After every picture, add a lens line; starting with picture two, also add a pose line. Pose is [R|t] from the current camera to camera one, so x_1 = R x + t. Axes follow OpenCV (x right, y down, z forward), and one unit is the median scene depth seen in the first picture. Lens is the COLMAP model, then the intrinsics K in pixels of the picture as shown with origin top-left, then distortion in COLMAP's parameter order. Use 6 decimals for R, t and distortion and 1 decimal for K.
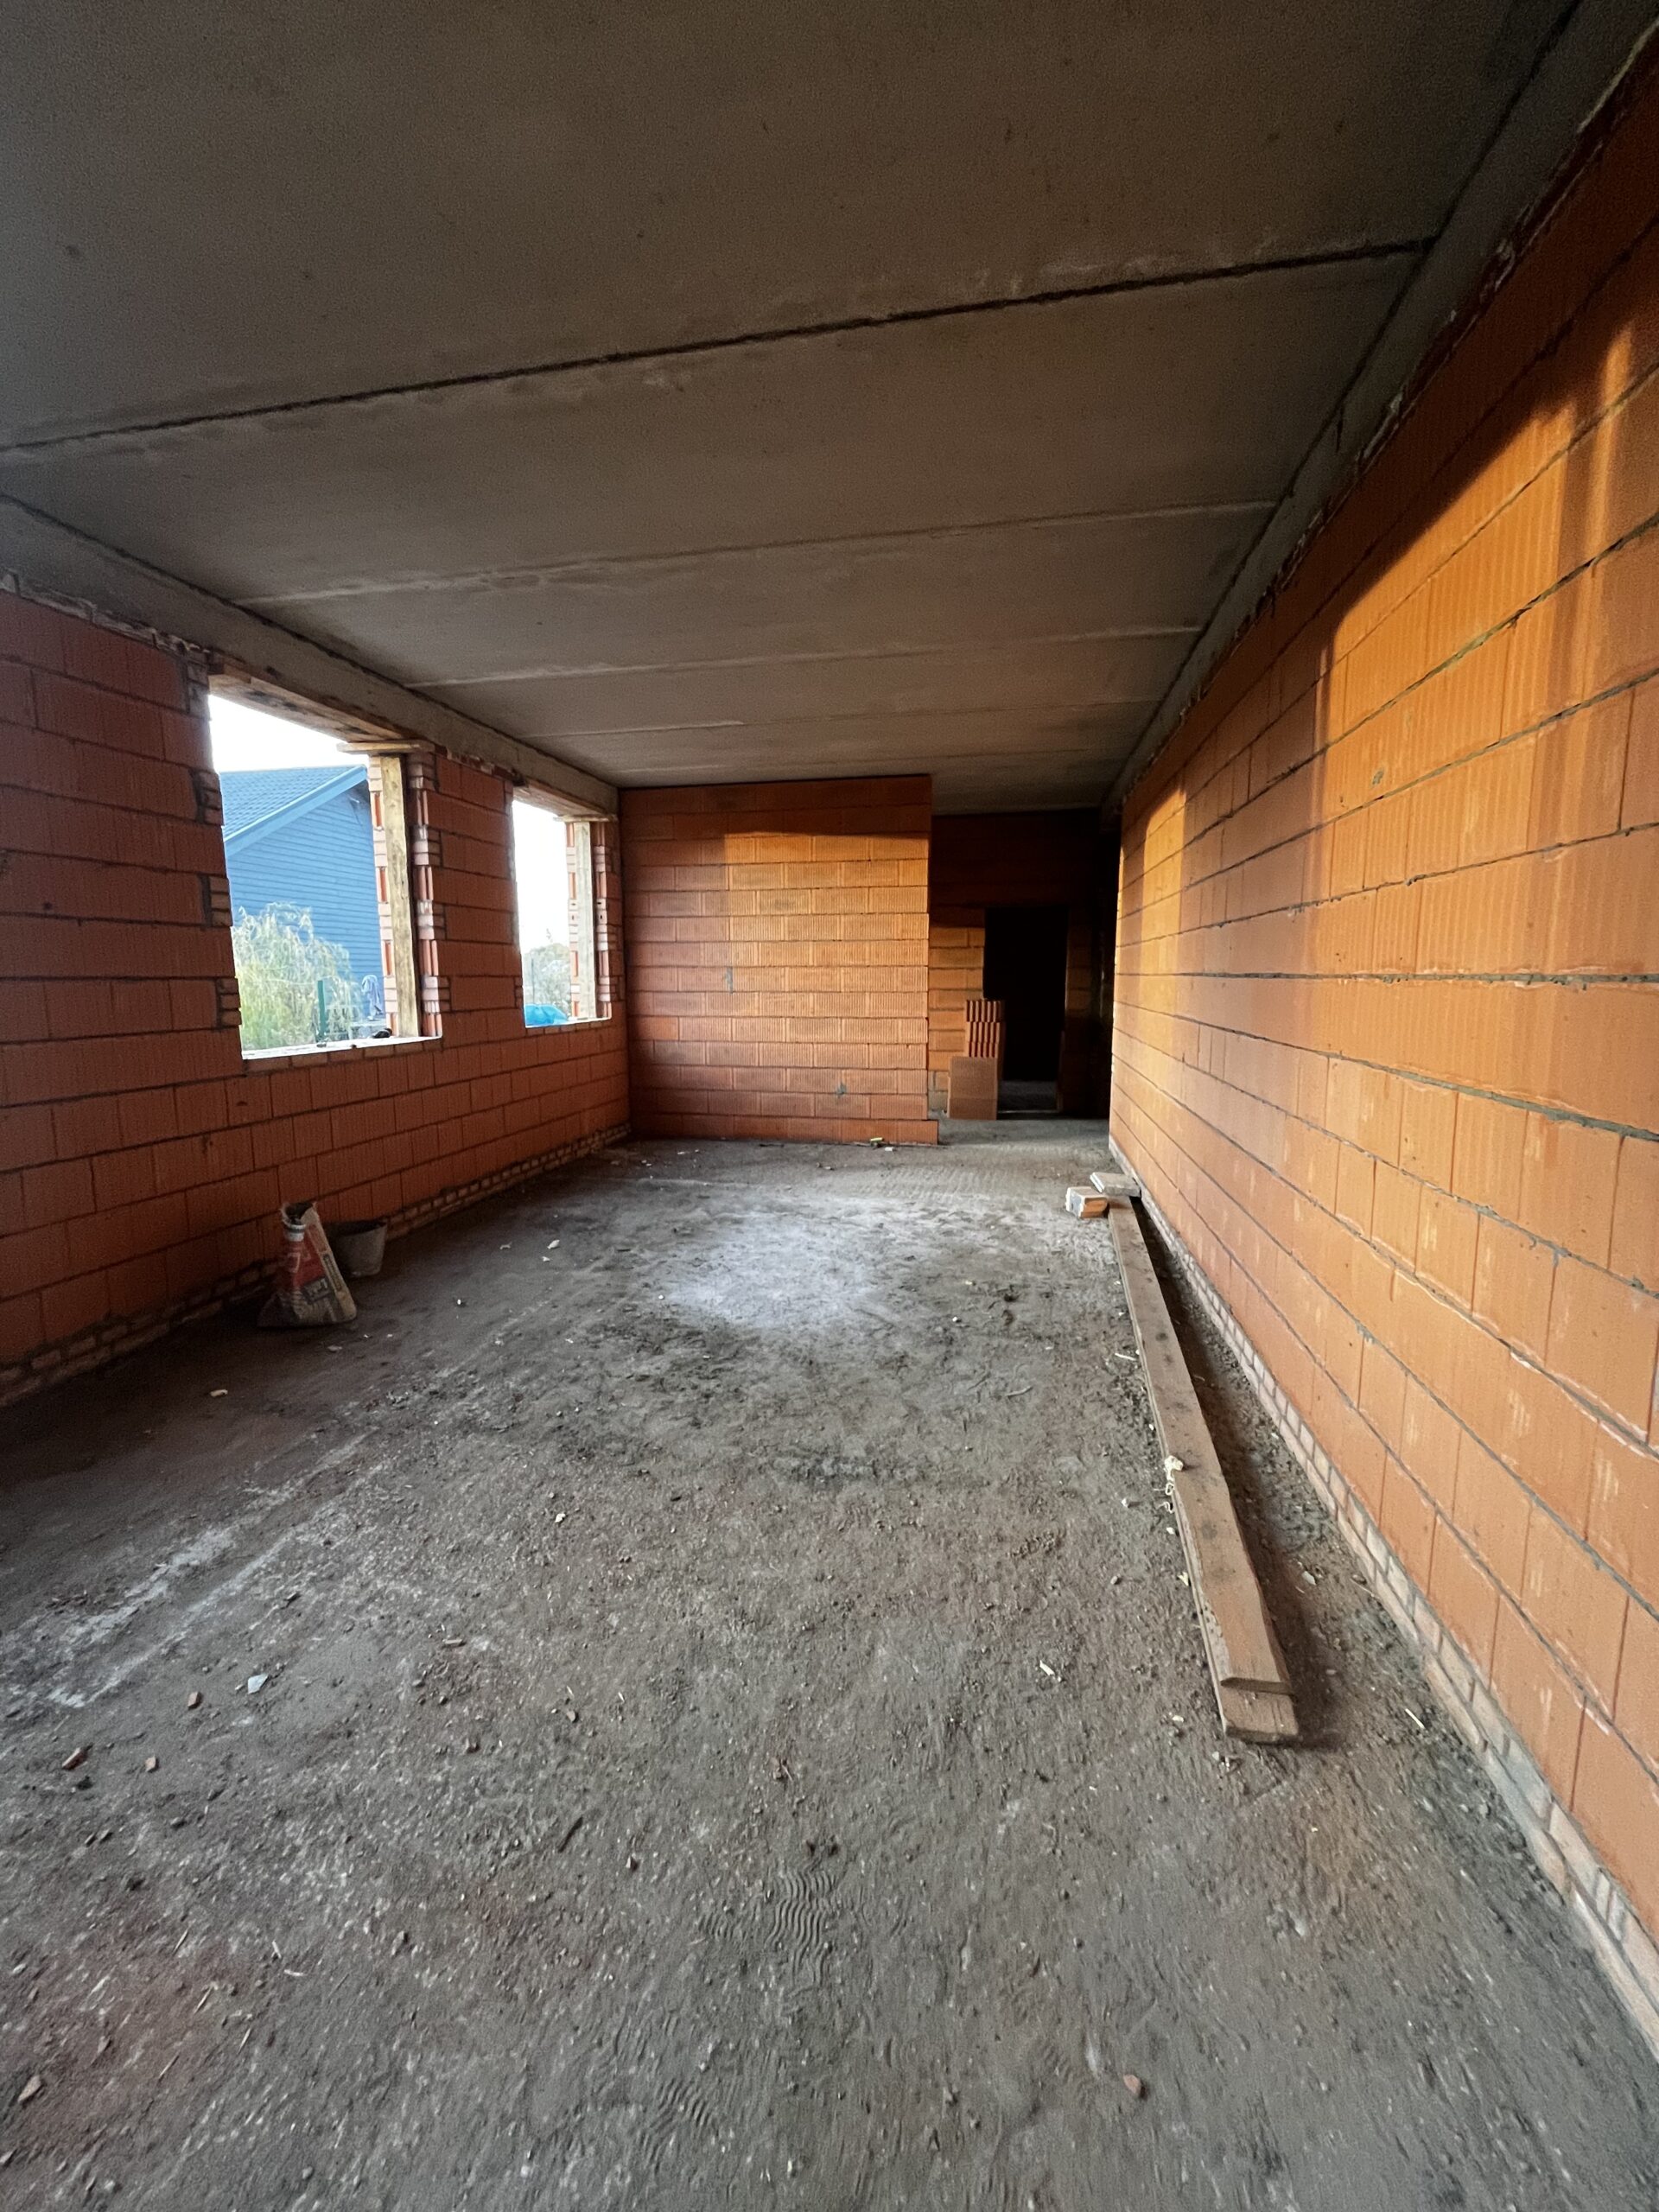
lens RADIAL K [[896.1, 0, 816.6], [0, 896.1, 1100.3], [0, 0, 1]] dist [-0.000969, -0.000077]
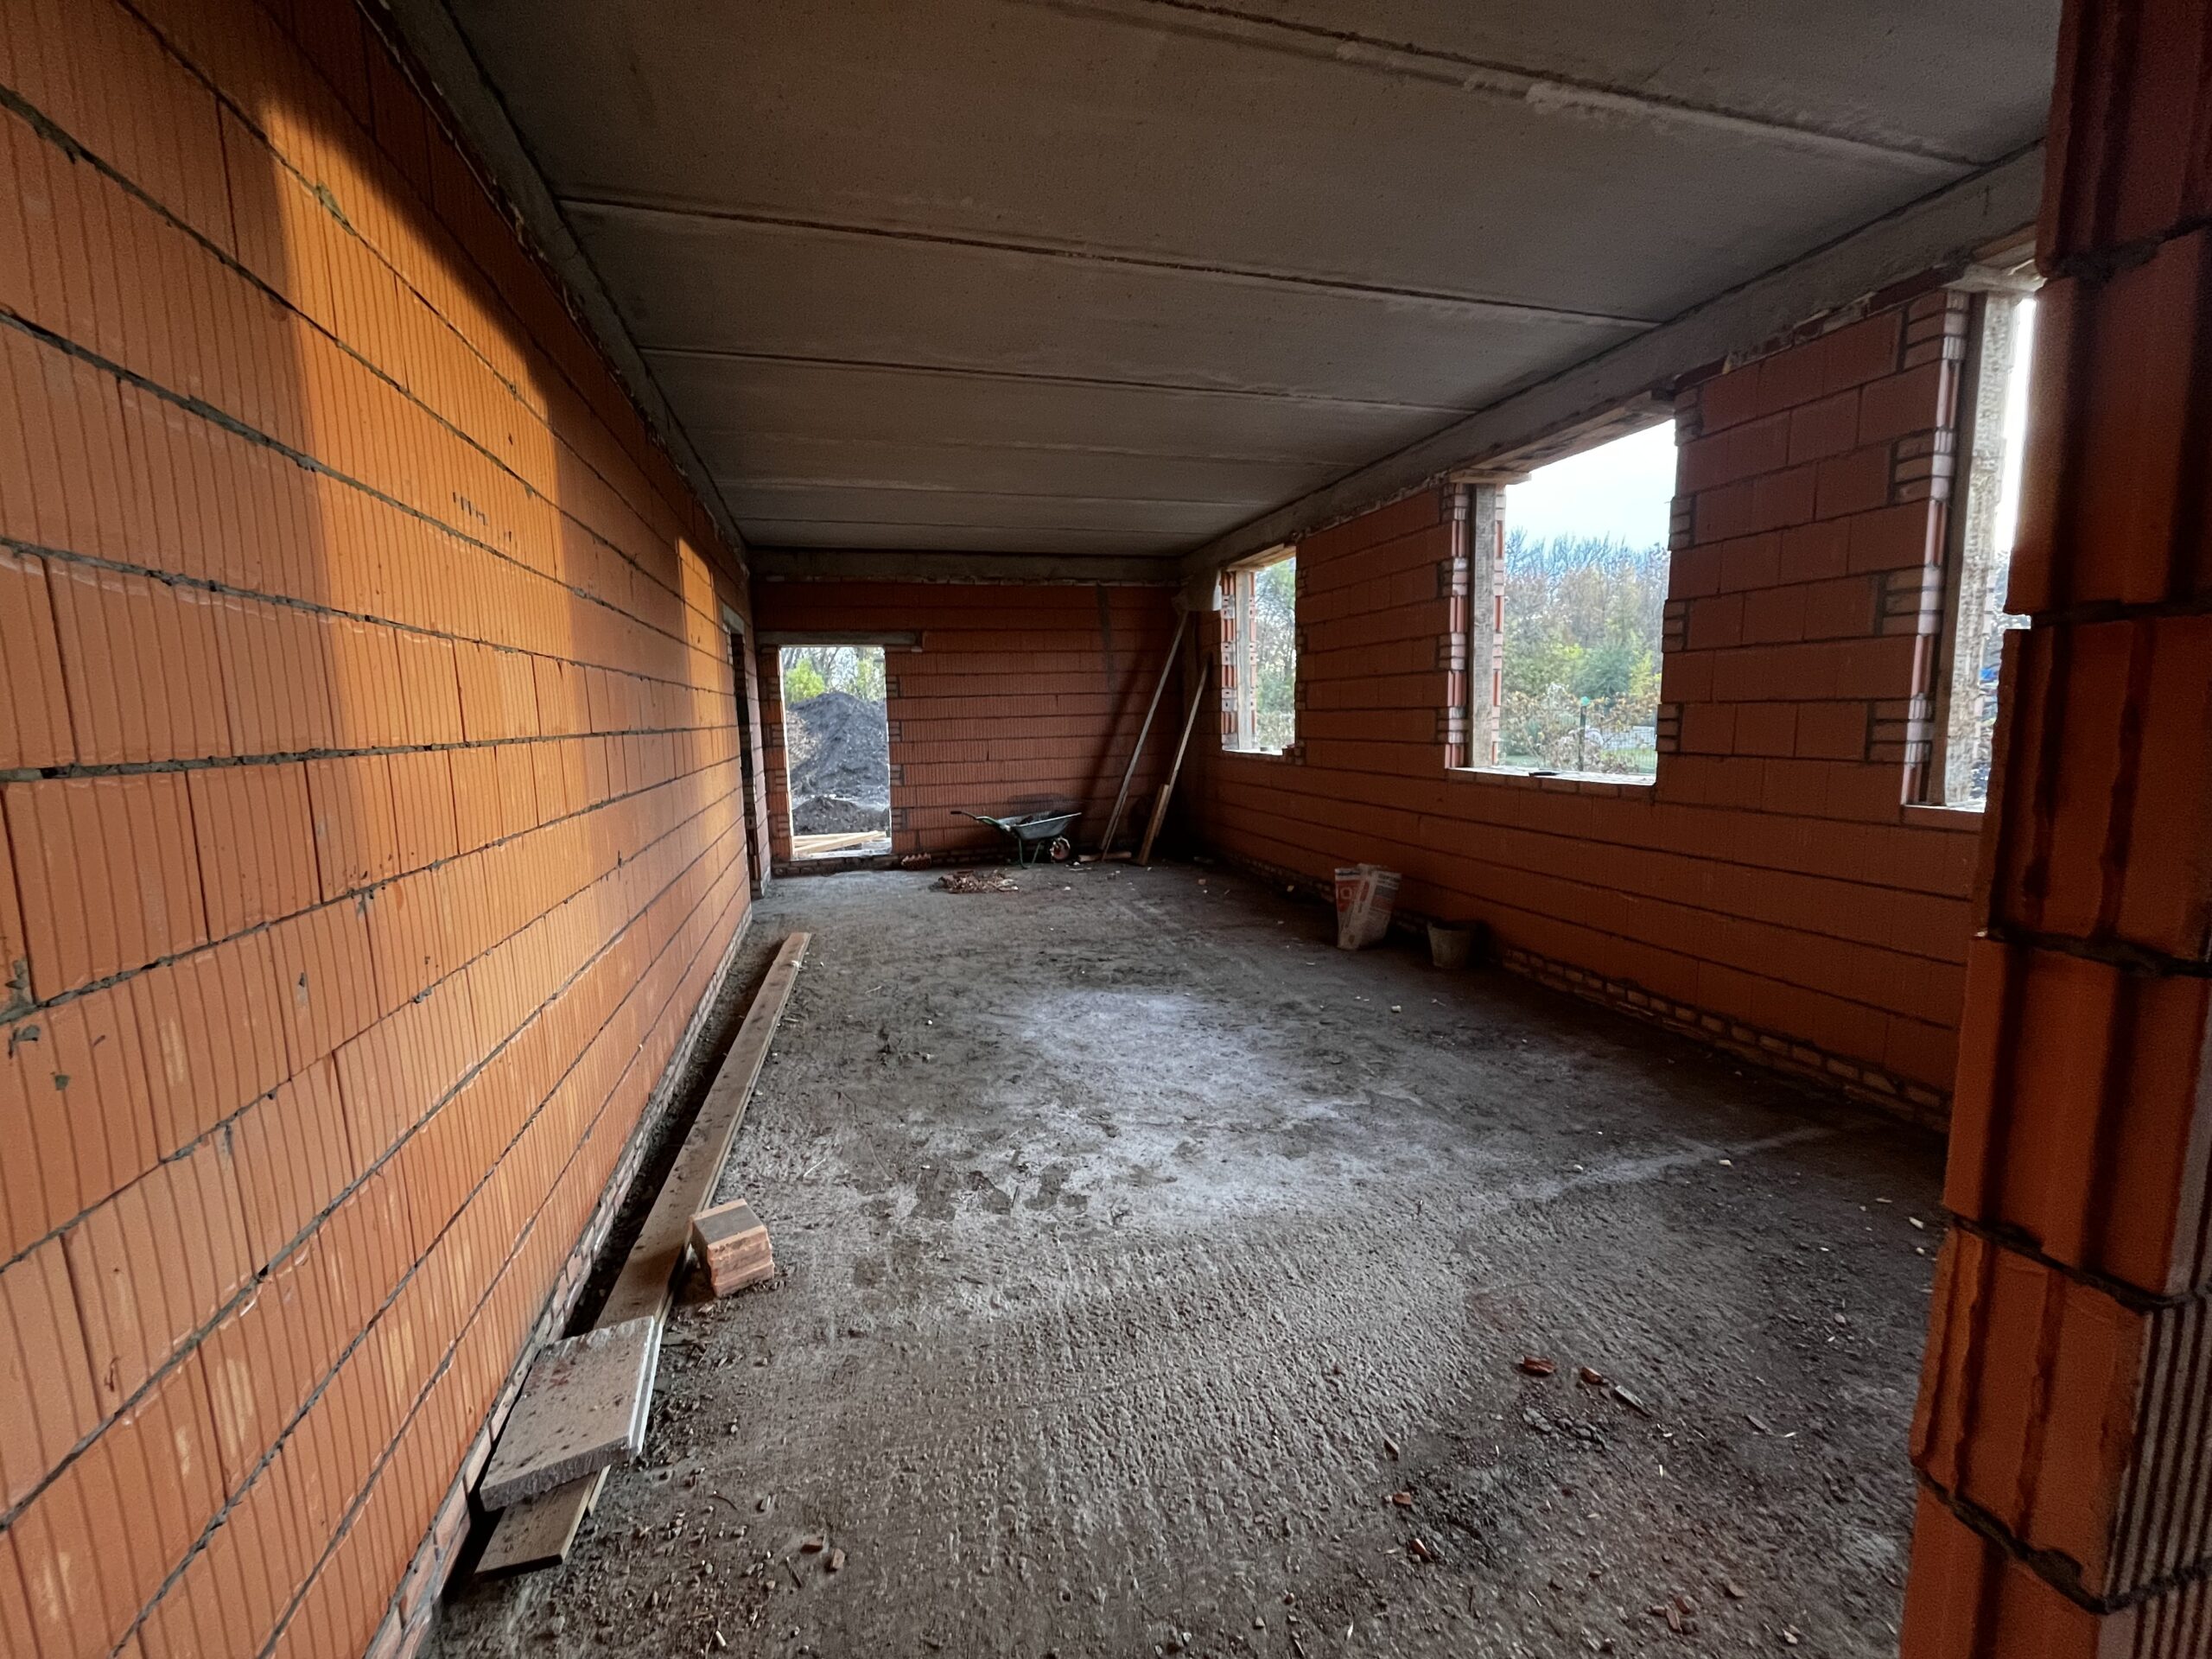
lens RADIAL K [[896.1, 0, 1108.2], [0, 896.1, 836.6], [0, 0, 1]] dist [-0.000969, -0.000077]
pose [[-0.882616, 0.090822, -0.461238, 0.421103], [-0.036944, 0.964724, 0.260658, -0.266978], [0.468640, 0.247101, -0.848126, 1.848038]]
